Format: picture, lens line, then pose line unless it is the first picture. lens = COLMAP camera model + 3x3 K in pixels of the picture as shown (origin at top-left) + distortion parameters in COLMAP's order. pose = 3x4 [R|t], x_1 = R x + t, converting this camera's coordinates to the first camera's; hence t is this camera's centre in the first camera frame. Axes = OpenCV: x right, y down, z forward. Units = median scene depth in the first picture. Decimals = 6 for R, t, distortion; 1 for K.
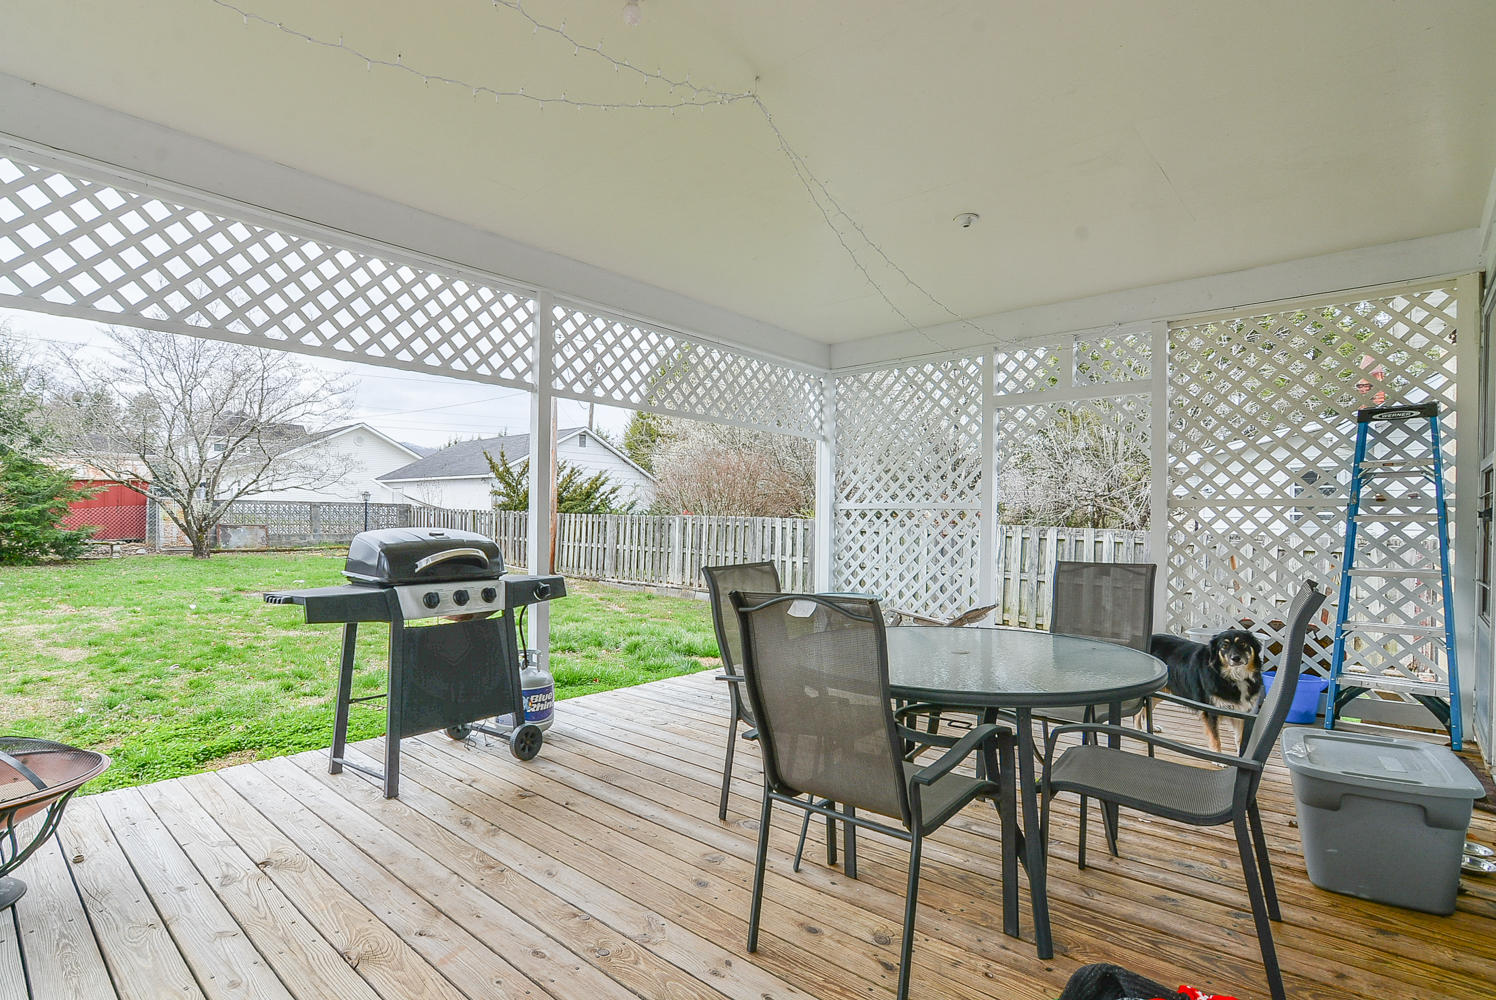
lens RADIAL K [[737.8, 0, 722.2], [0, 737.8, 522.5], [0, 0, 1]] dist [-0.000478, -0.000102]
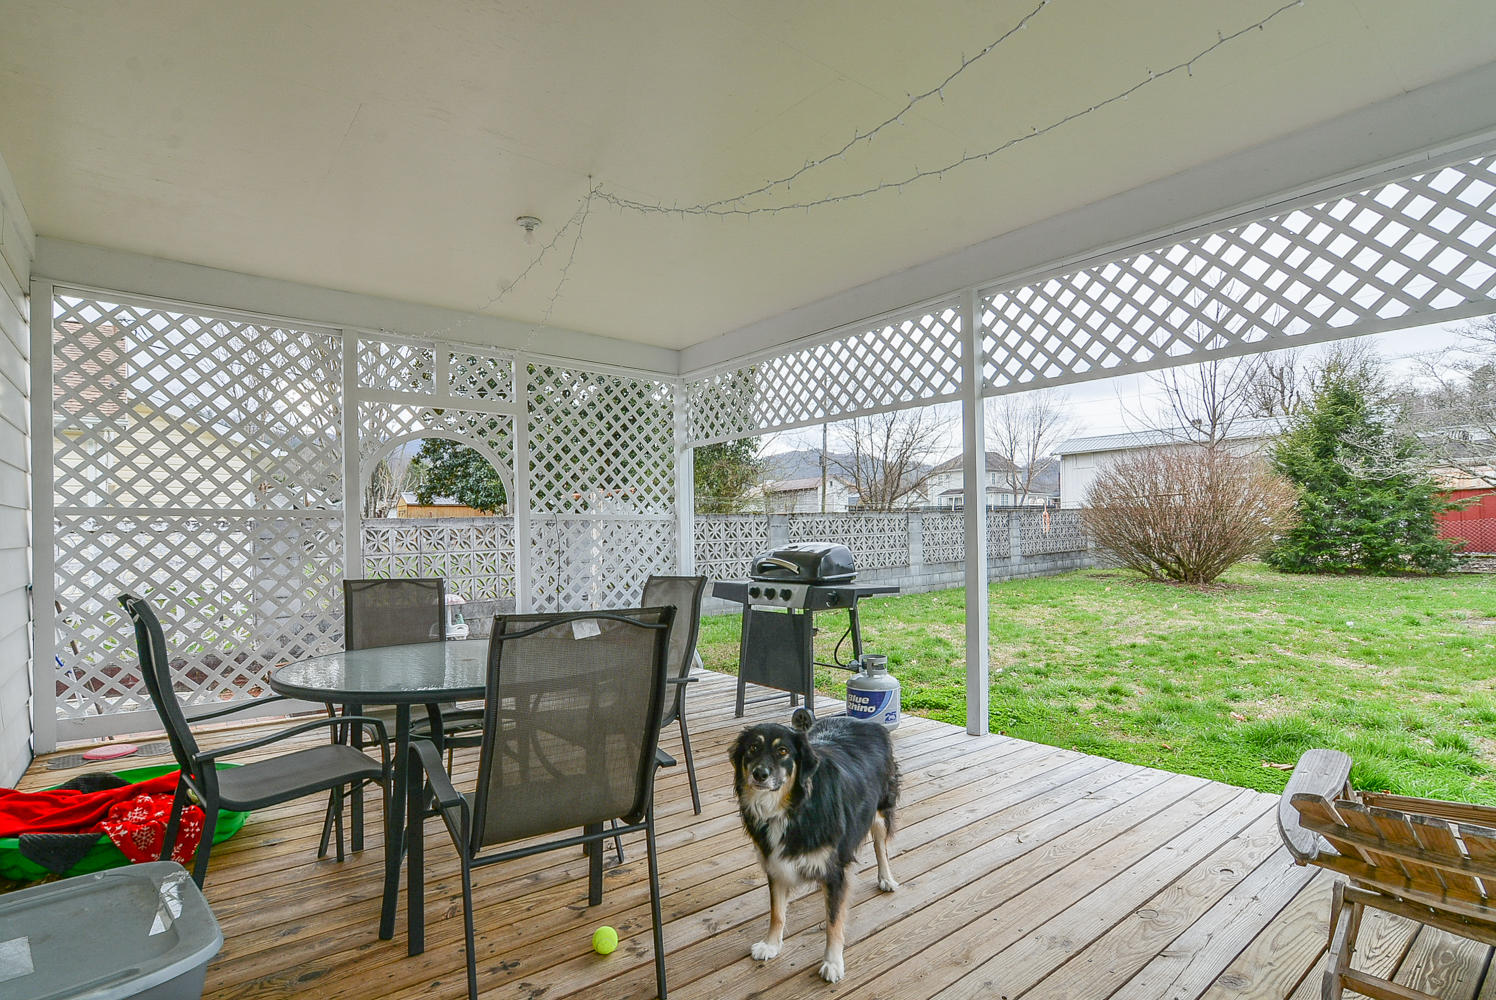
lens RADIAL K [[737.8, 0, 722.2], [0, 737.8, 522.5], [0, 0, 1]] dist [-0.000478, -0.000102]
pose [[-0.167464, -0.014904, -0.985766, 0.221966], [-0.000148, 0.999886, -0.015092, -0.001641], [0.985878, -0.002382, -0.167447, 0.255846]]
